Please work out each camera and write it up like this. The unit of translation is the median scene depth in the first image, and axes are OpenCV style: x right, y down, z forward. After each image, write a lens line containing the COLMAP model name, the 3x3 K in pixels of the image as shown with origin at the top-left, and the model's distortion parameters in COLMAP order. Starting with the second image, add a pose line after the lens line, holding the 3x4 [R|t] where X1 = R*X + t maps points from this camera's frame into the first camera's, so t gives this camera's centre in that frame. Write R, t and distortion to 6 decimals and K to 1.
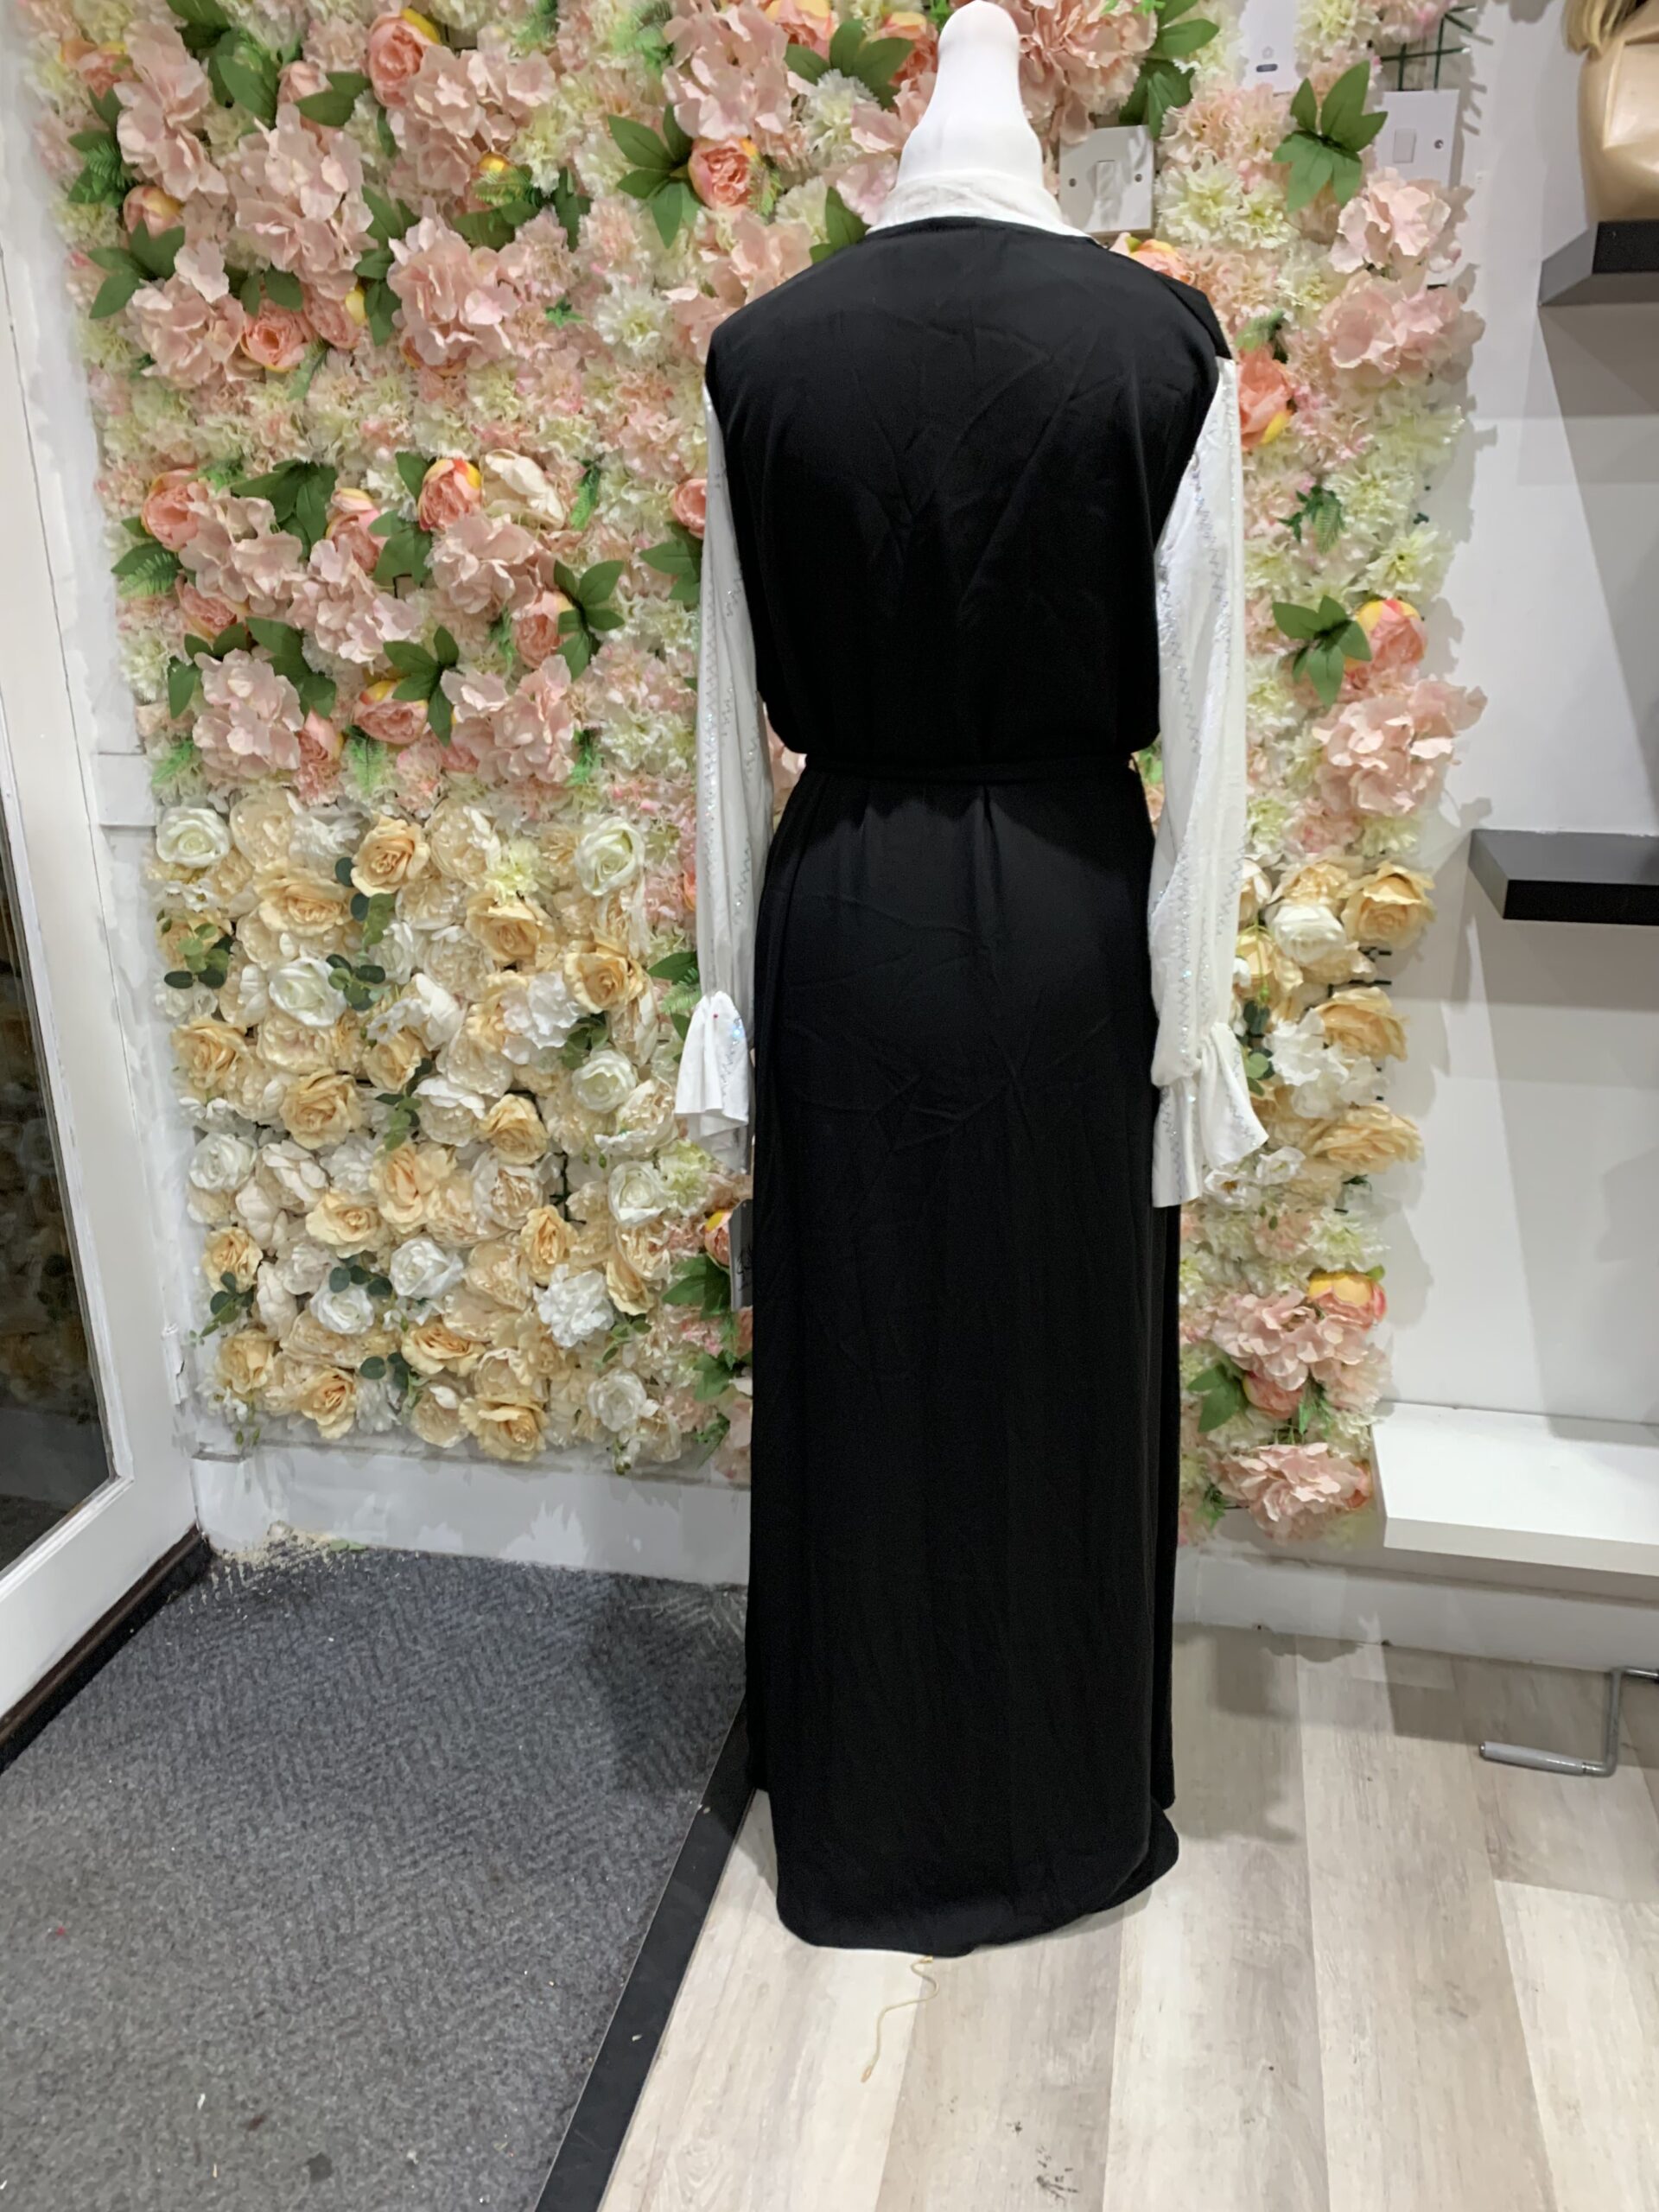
lens RADIAL K [[1676.0, 0, 827.9], [0, 1676.0, 1099.8], [0, 0, 1]] dist [0.005994, -0.001301]
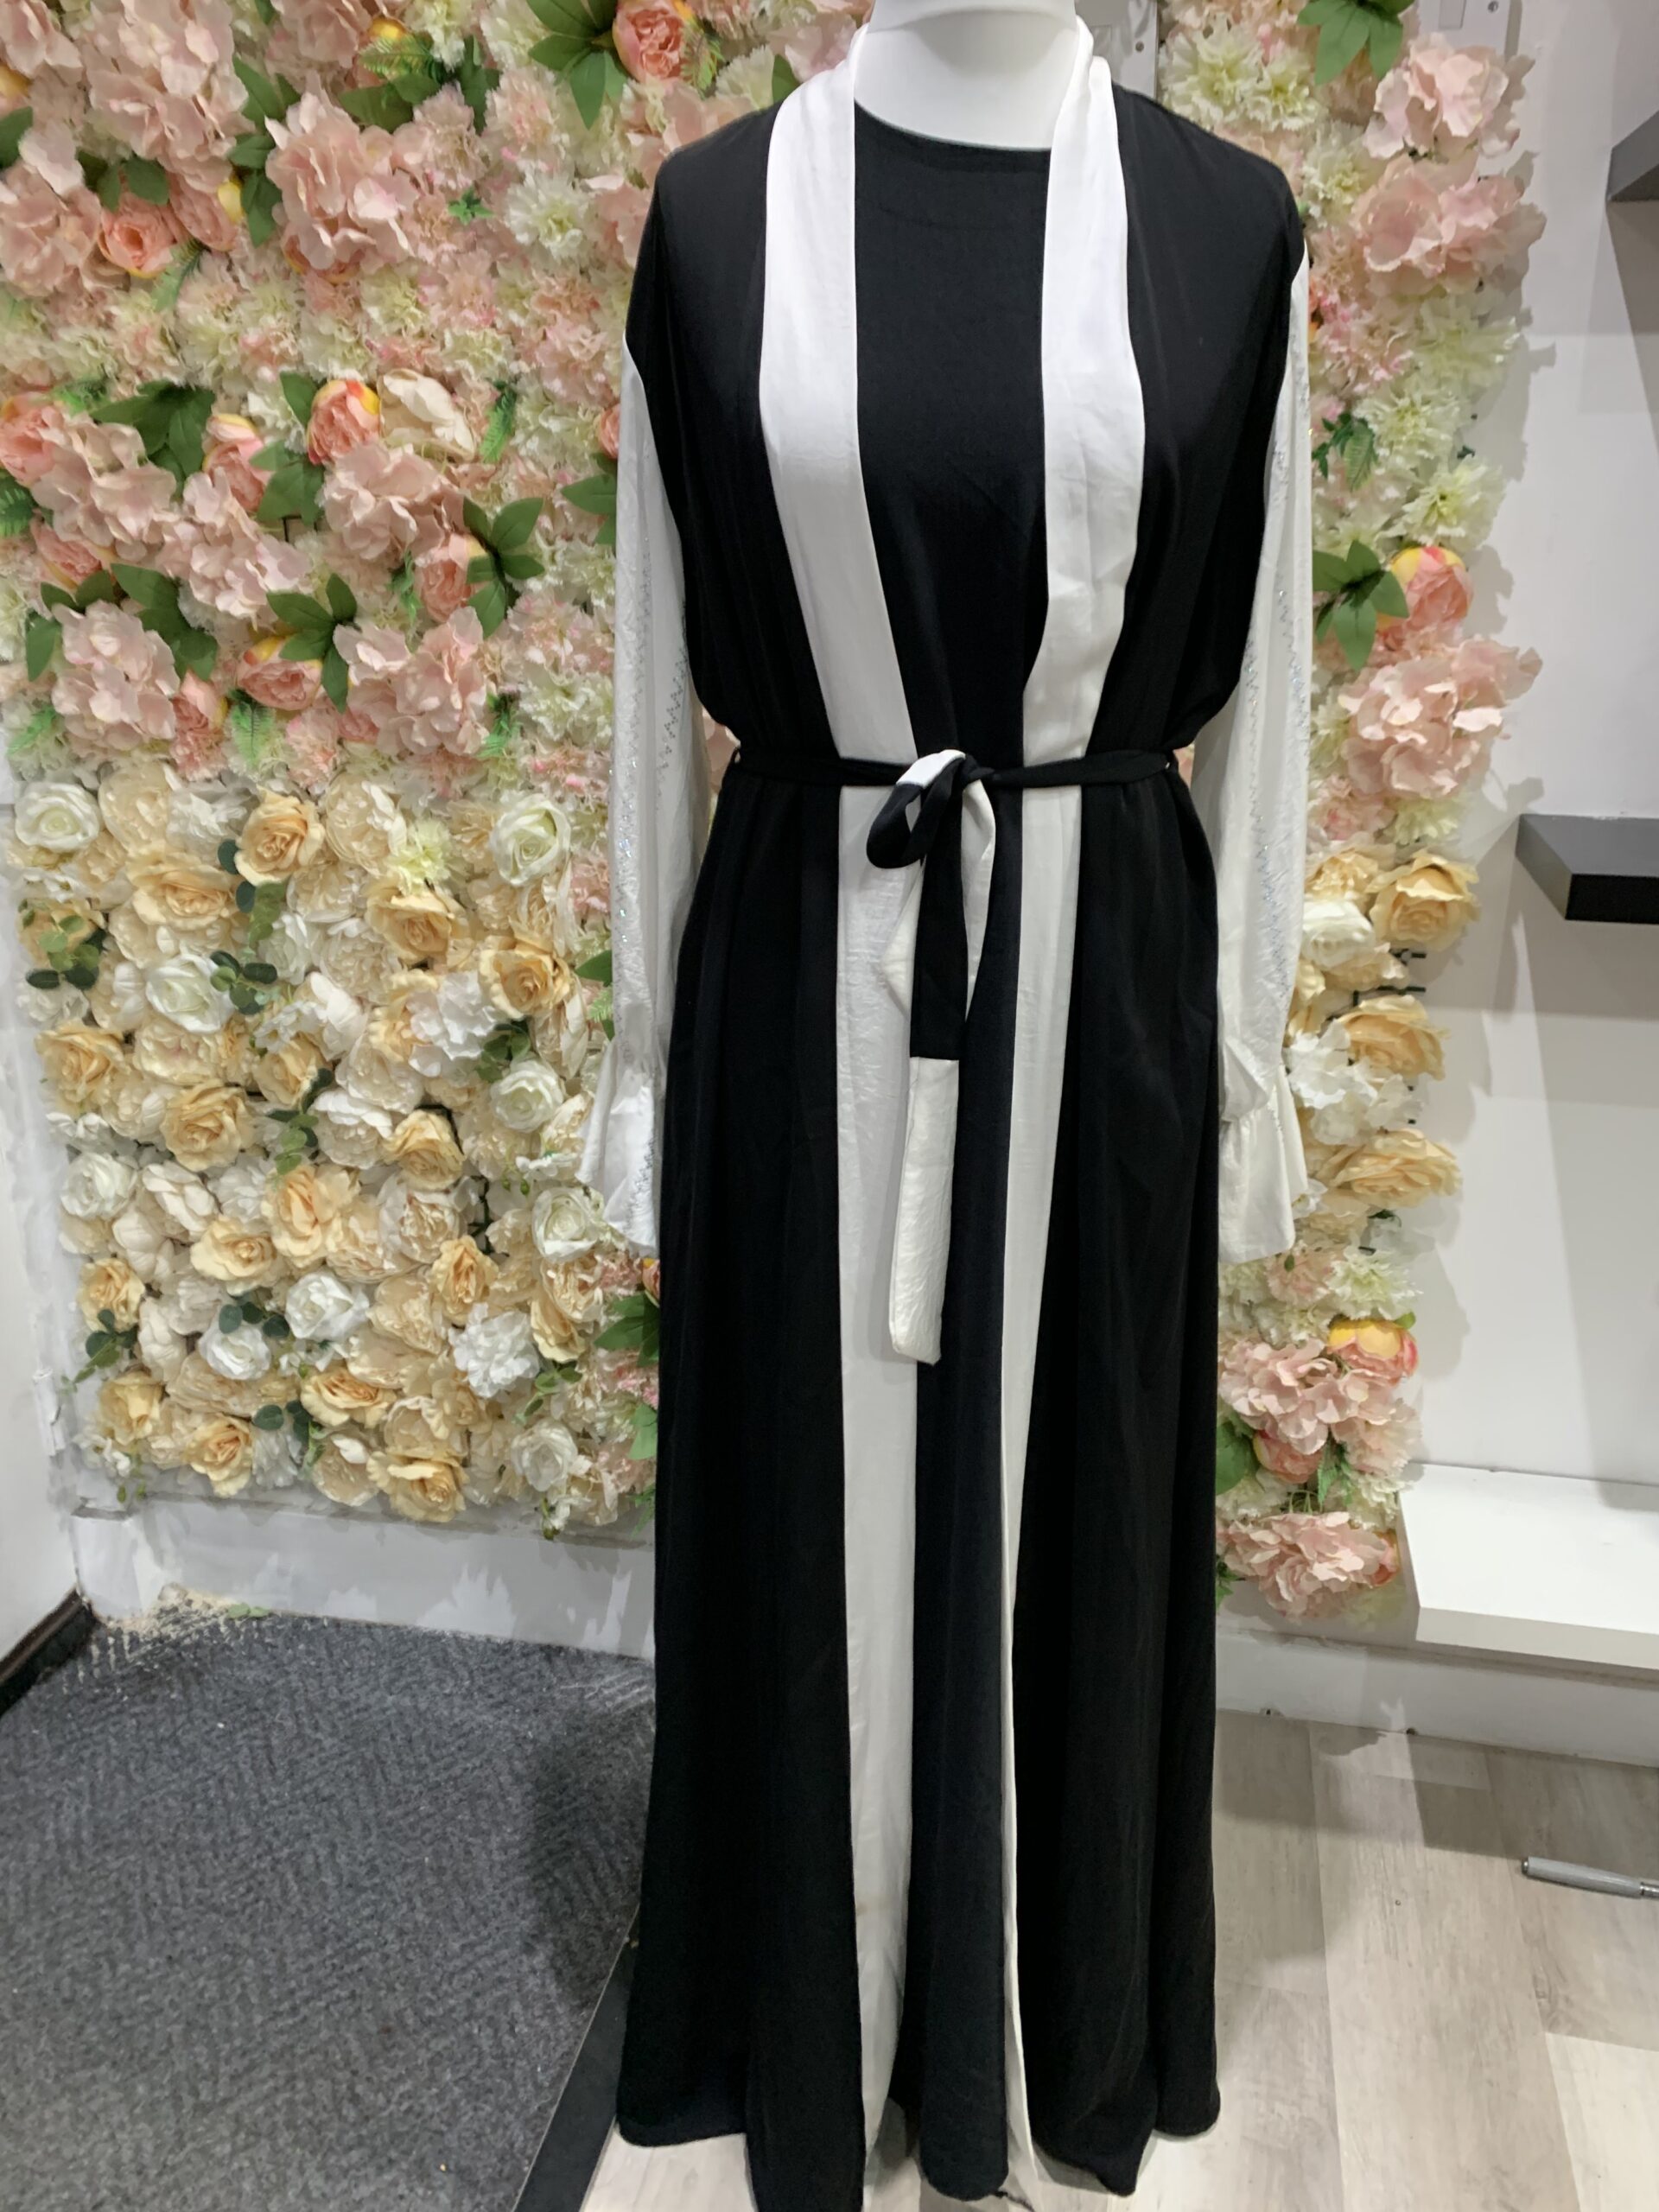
lens RADIAL K [[1669.9, 0, 838.2], [0, 1669.9, 1077.0], [0, 0, 1]] dist [-0.000293, 0.008468]
pose [[0.999912, 0.003213, 0.012868, 0.019848], [-0.003128, 0.999973, -0.006646, -0.017841], [-0.012889, 0.006605, 0.999895, 0.137186]]
